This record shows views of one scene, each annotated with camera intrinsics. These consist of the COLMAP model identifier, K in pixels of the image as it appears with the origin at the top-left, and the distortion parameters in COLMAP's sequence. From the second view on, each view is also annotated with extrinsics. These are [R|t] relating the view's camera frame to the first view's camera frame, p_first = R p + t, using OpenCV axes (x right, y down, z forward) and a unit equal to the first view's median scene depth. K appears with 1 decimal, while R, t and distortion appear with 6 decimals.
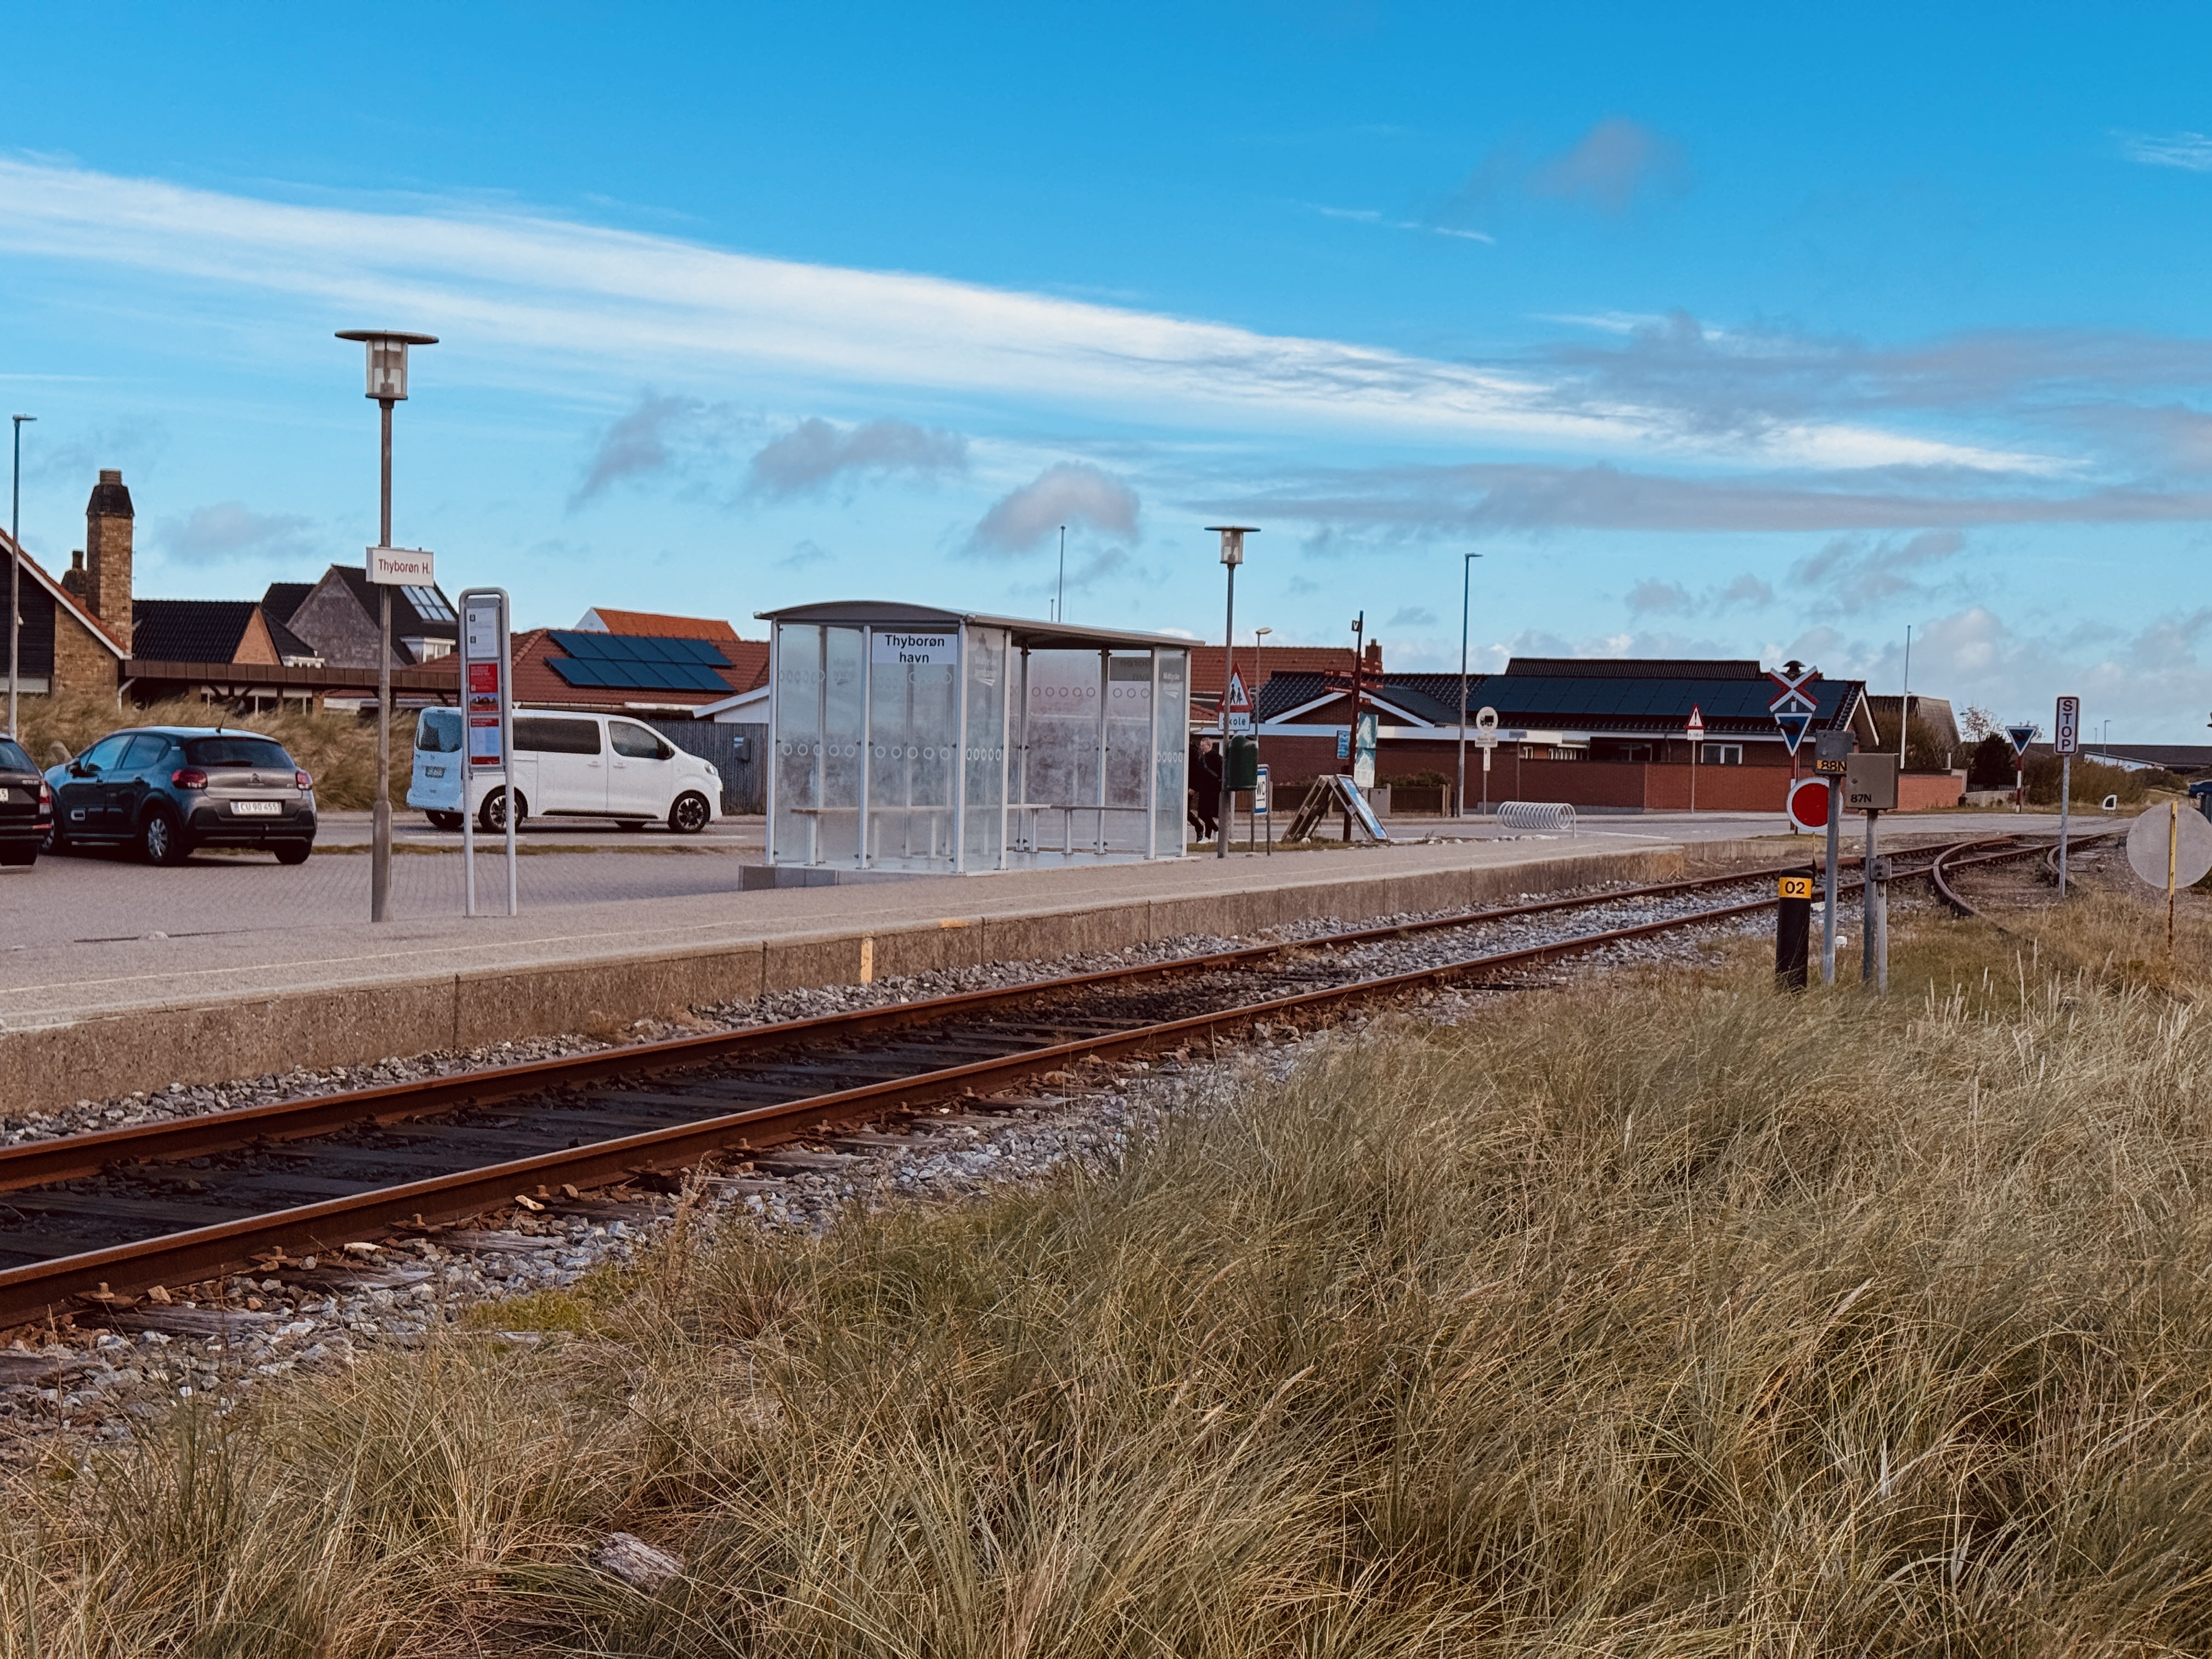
lens RADIAL K [[3112.7, 0, 1106.5], [0, 3112.7, 871.7], [0, 0, 1]] dist [0.192445, -0.388174]
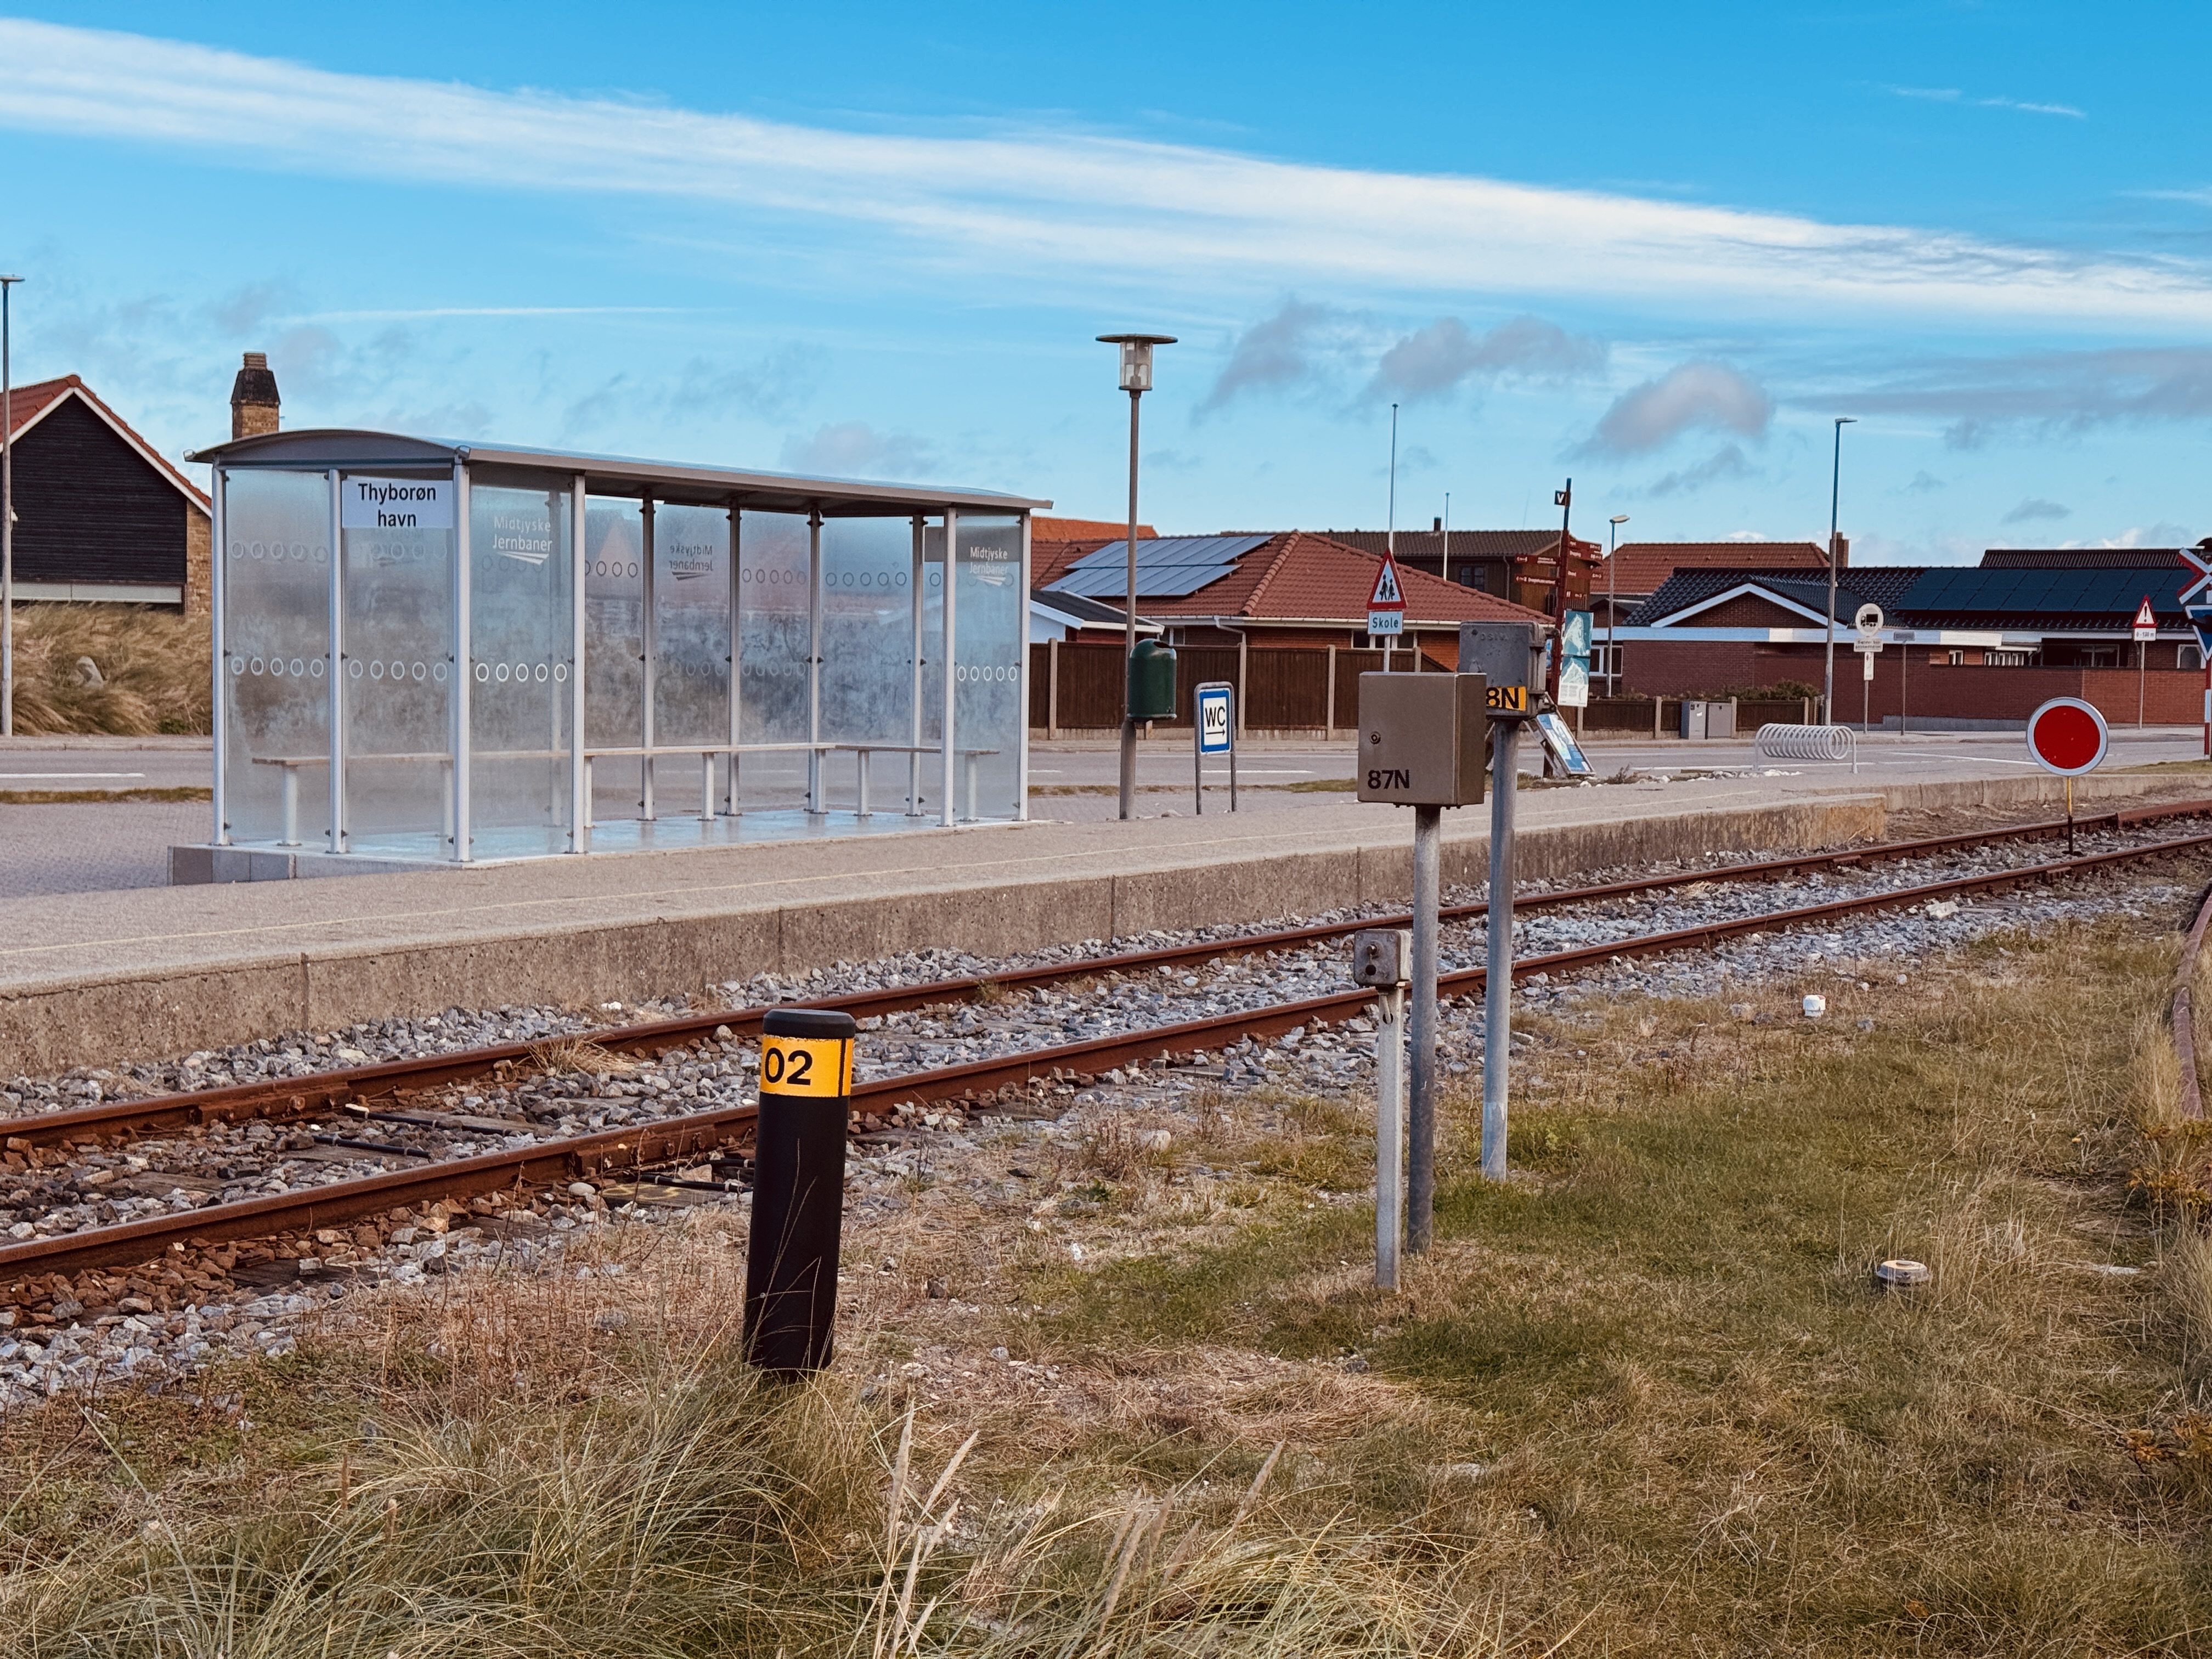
lens RADIAL K [[3071.1, 0, 1112.5], [0, 3071.1, 929.7], [0, 0, 1]] dist [0.106870, 0.010839]
pose [[0.984373, 0.009073, -0.175864, 0.105188], [-0.000491, 0.998809, 0.048785, -0.008958], [0.176098, -0.047937, 0.983205, 0.222965]]
